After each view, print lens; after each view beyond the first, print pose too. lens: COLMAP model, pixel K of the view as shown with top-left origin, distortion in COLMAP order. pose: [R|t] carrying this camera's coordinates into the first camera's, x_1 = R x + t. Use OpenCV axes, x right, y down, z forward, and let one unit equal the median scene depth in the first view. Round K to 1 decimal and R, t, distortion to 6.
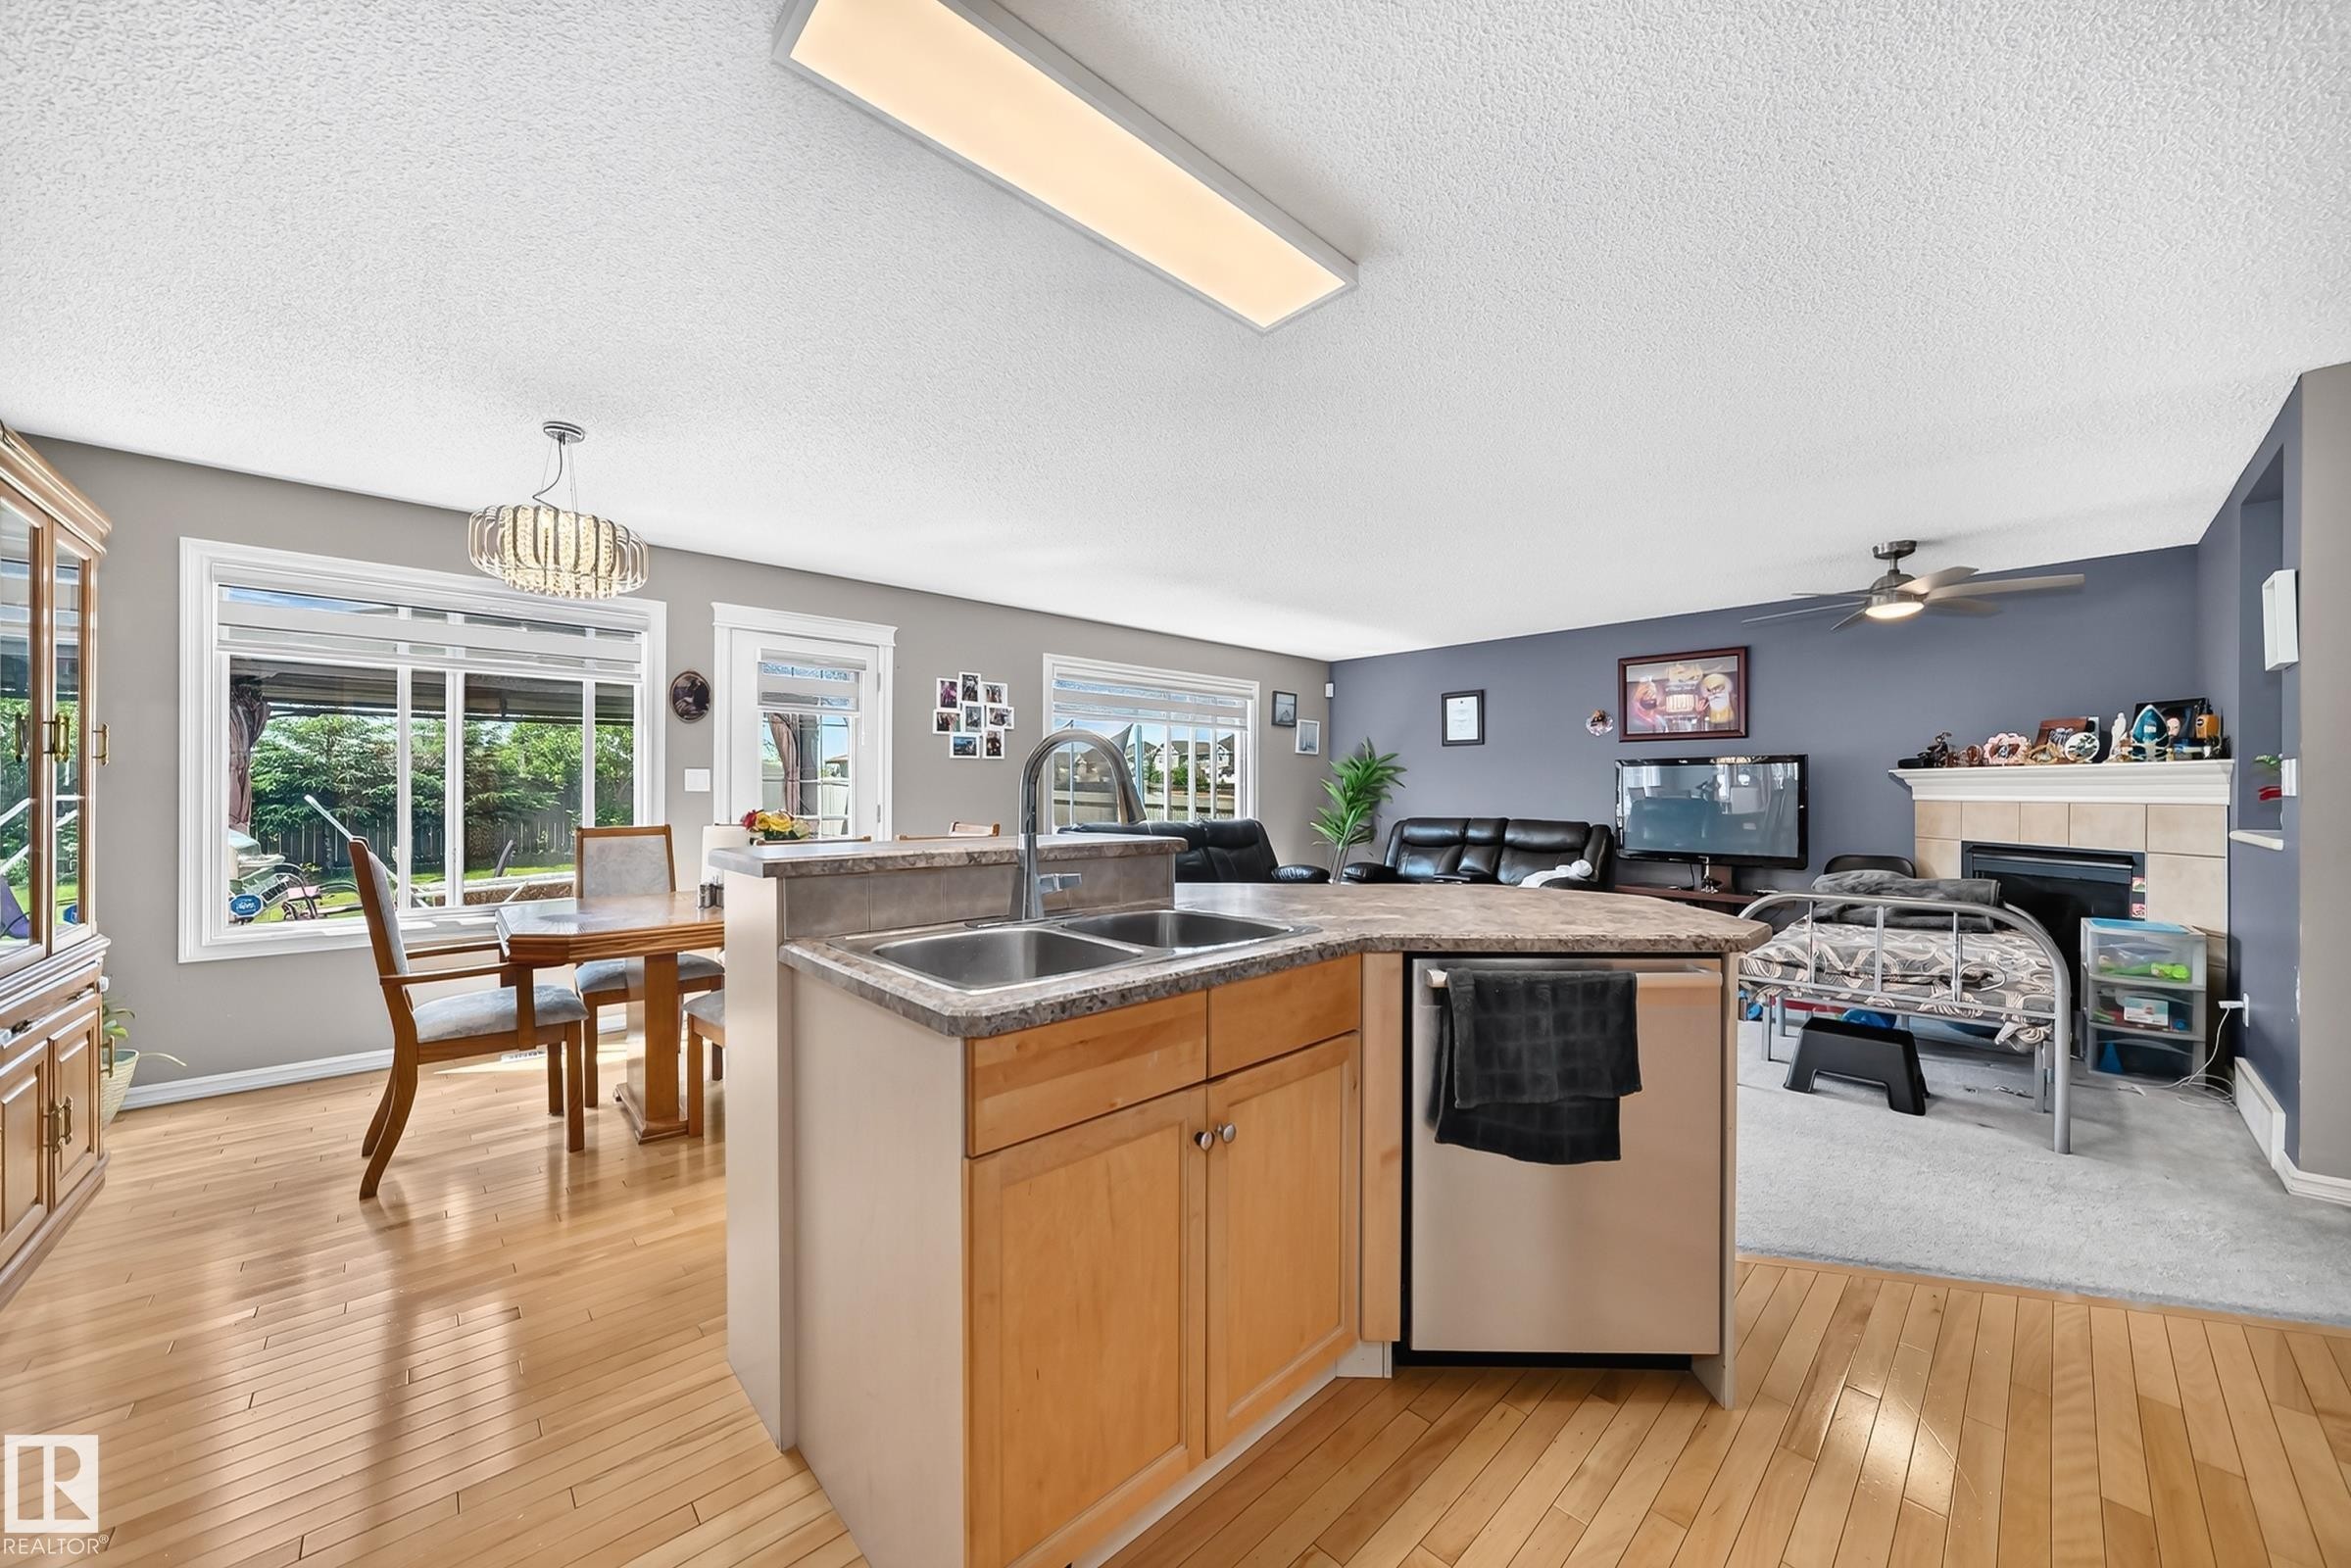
lens RADIAL K [[845.3, 0, 1184.6], [0, 845.3, 794.0], [0, 0, 1]] dist [-0.016902, 0.002485]
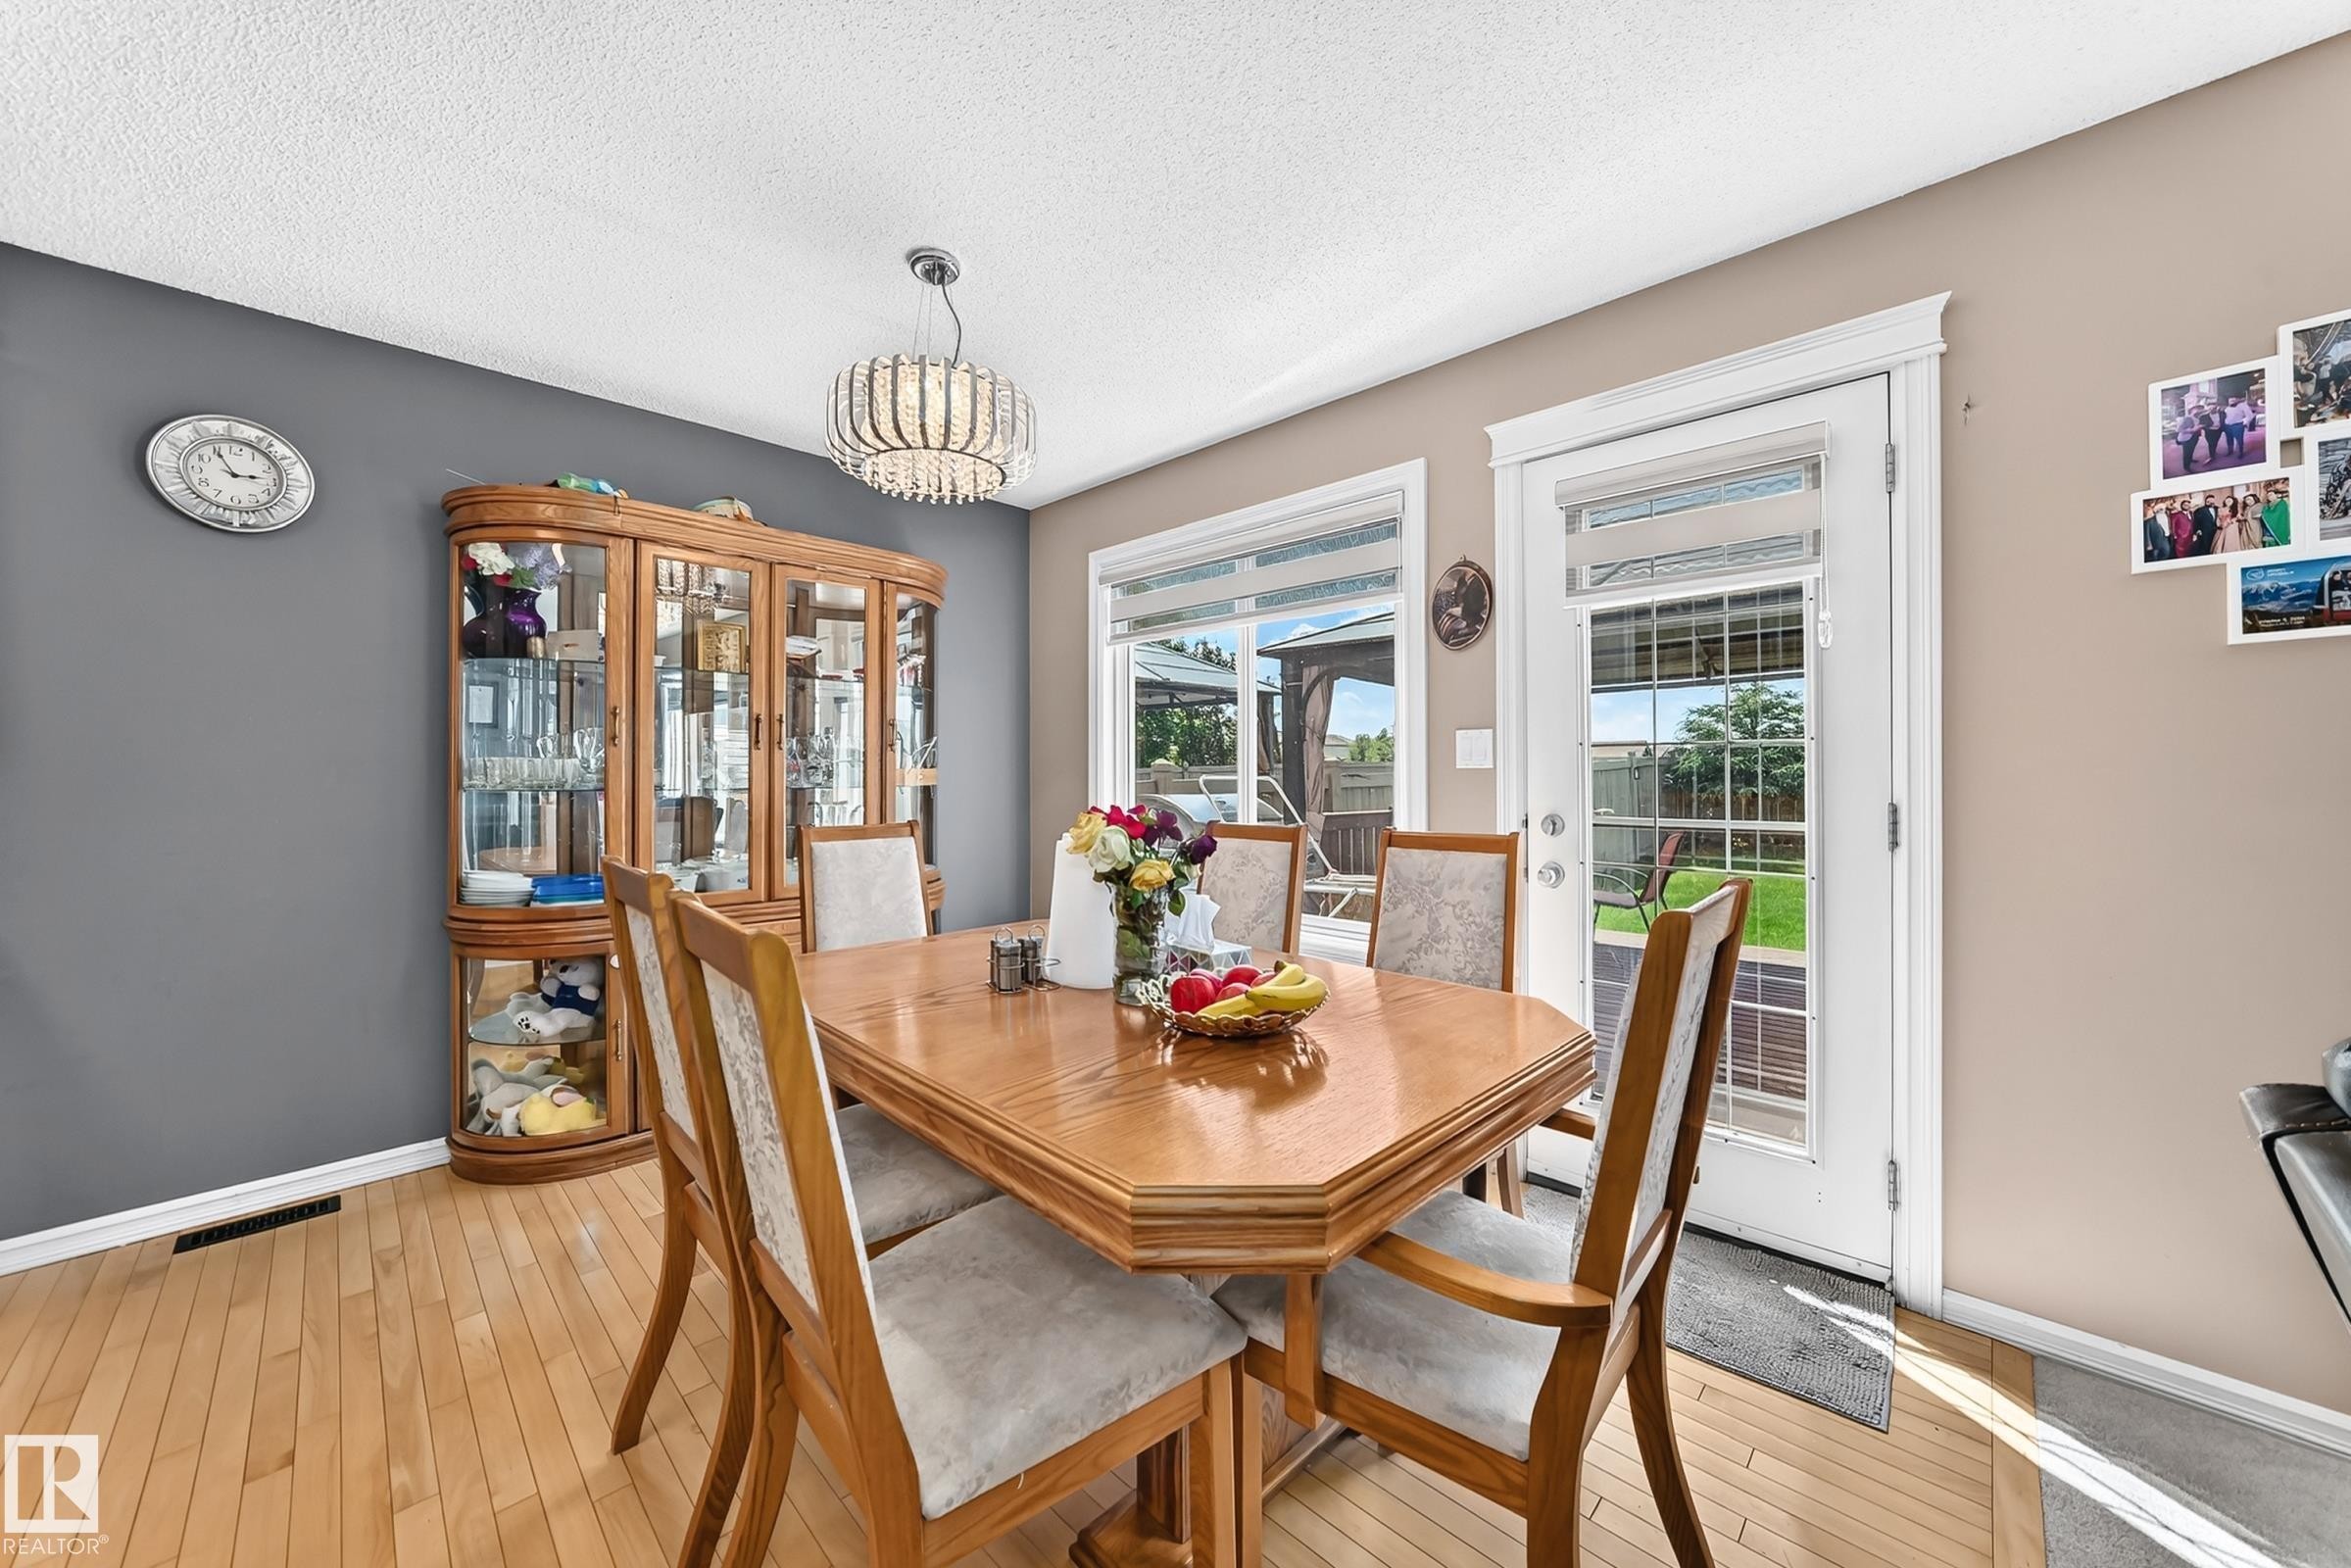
lens RADIAL K [[845.3, 0, 1176.3], [0, 845.3, 775.6], [0, 0, 1]] dist [-0.016902, 0.002485]
pose [[0.047063, 0.000924, -0.998891, -0.013645], [0.001298, 0.999999, 0.000986, 0.001258], [0.998891, -0.001343, 0.047062, 0.626496]]
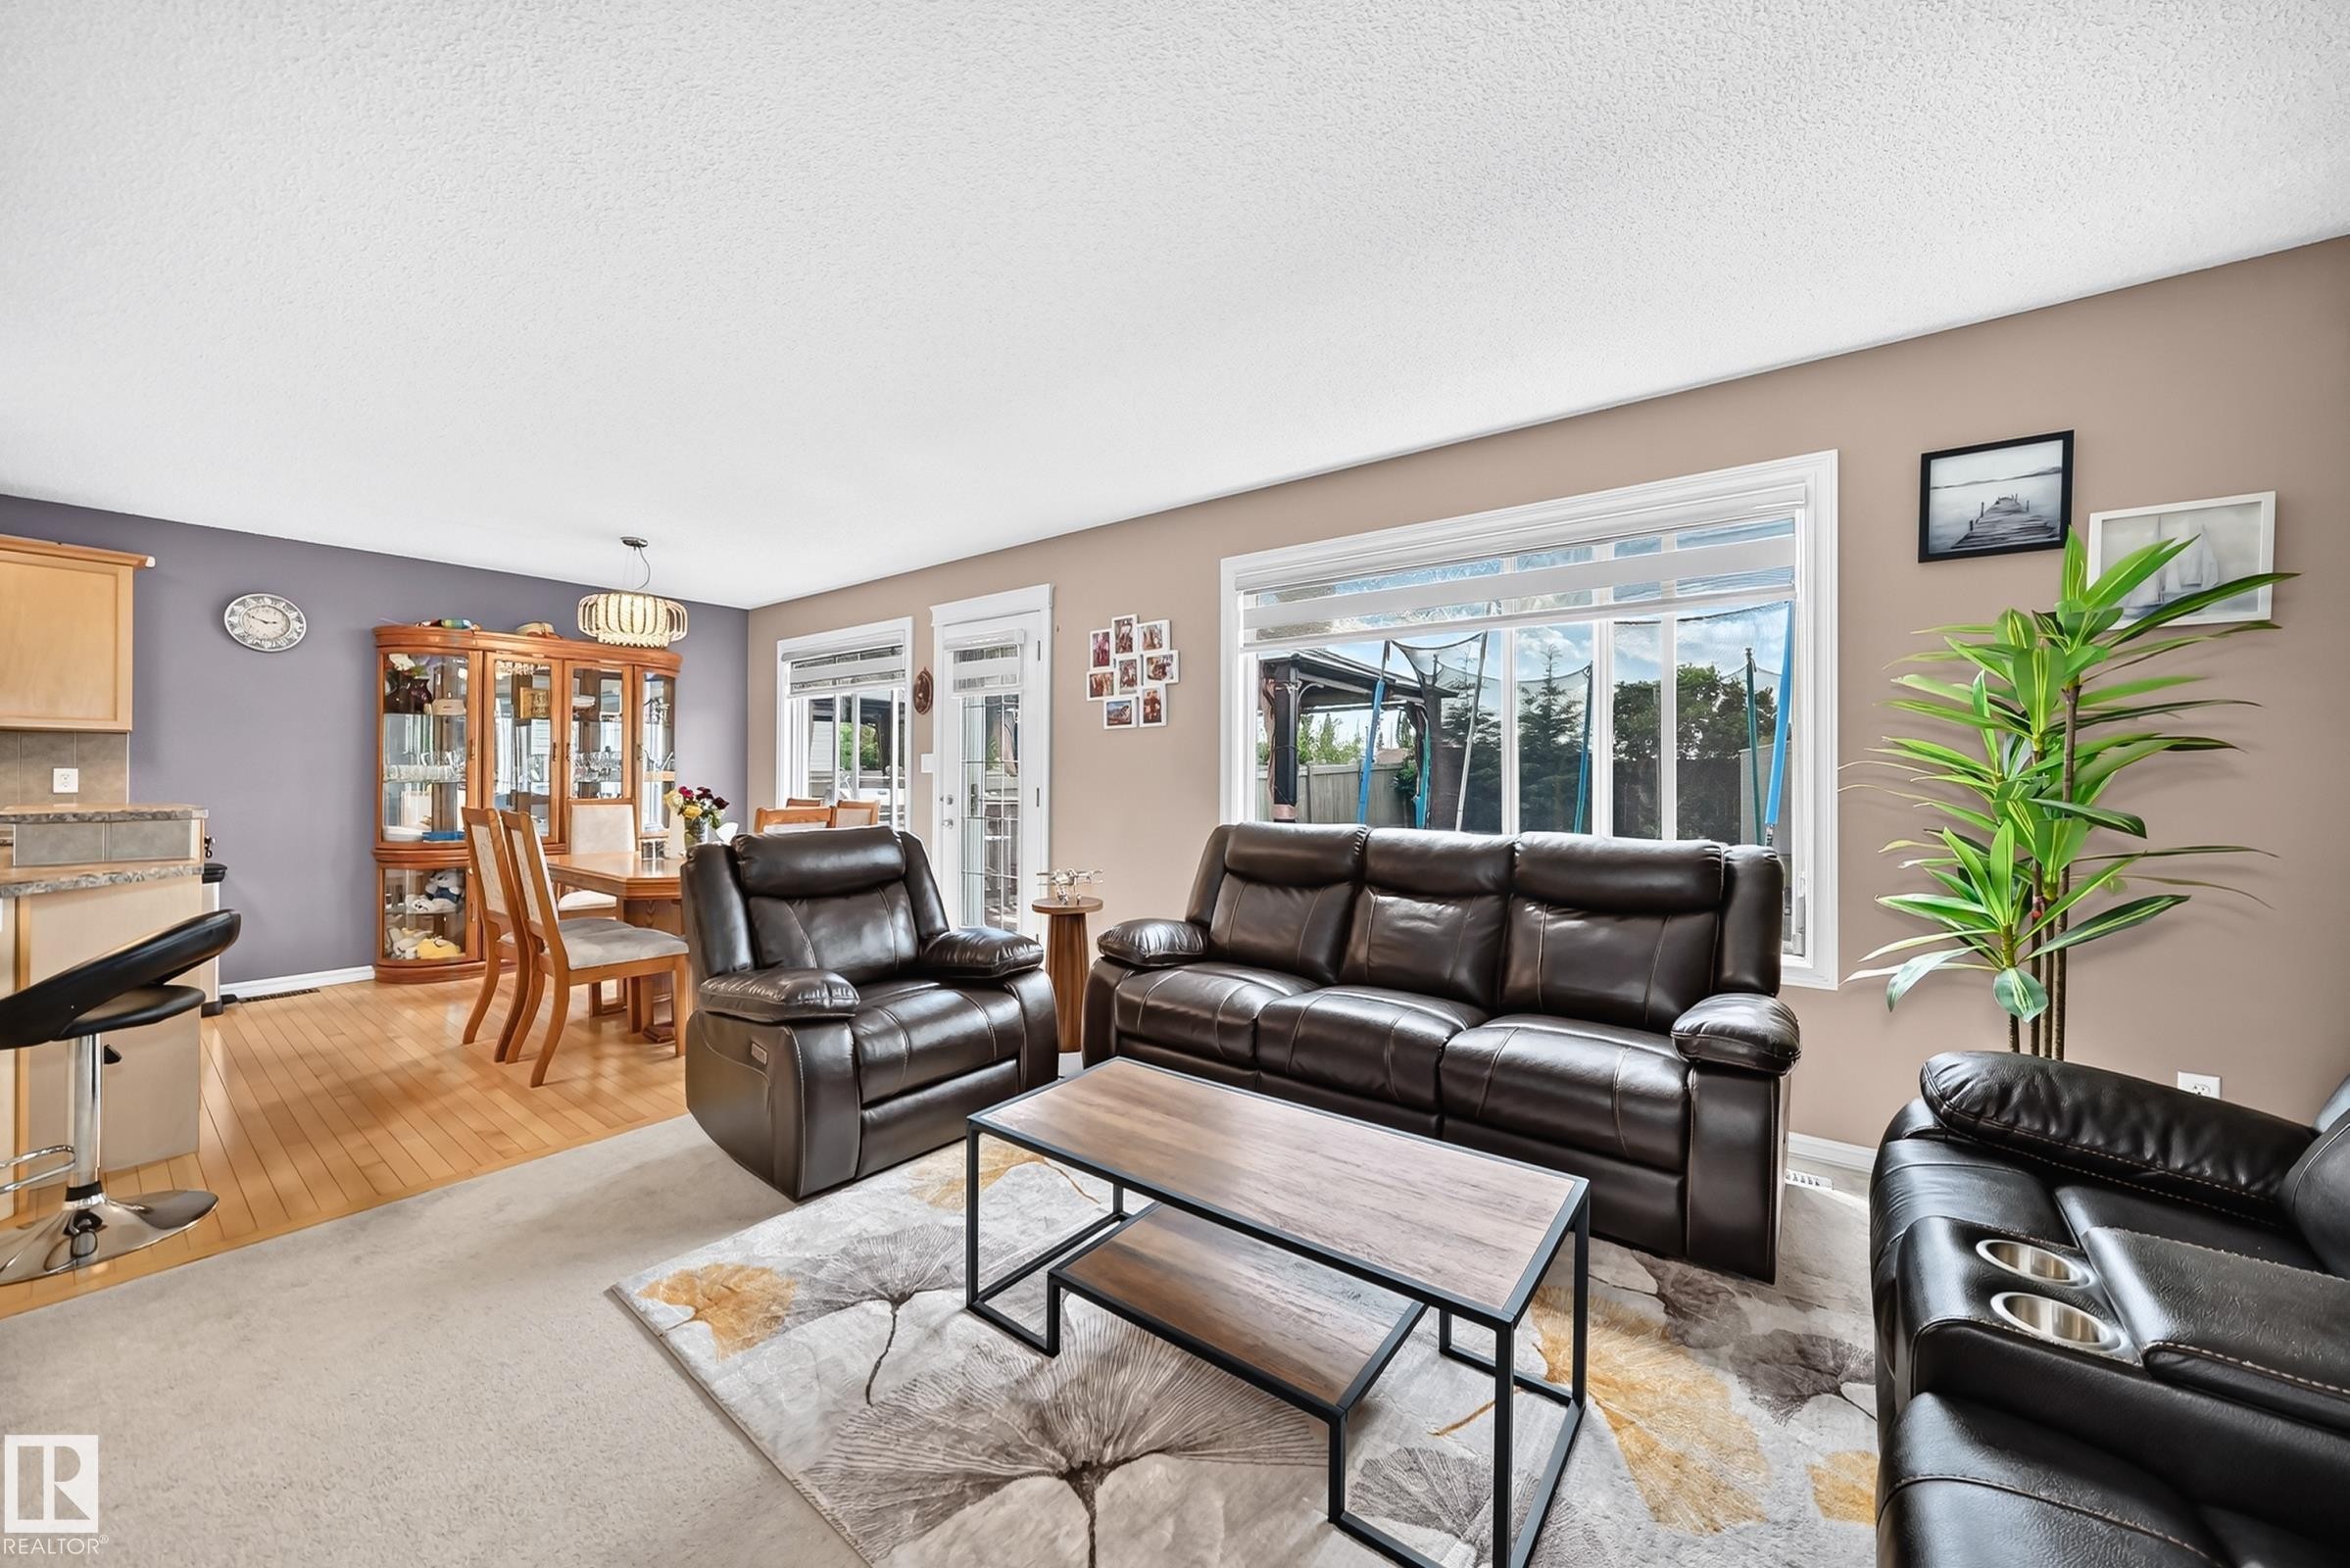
lens RADIAL K [[844.9, 0, 1163.9], [0, 844.9, 773.8], [0, 0, 1]] dist [-0.016902, 0.002485]
pose [[0.167310, -0.003272, -0.985899, 0.511116], [-0.002369, 0.999990, -0.003720, 0.001659], [0.985902, 0.002958, 0.167300, 0.917210]]
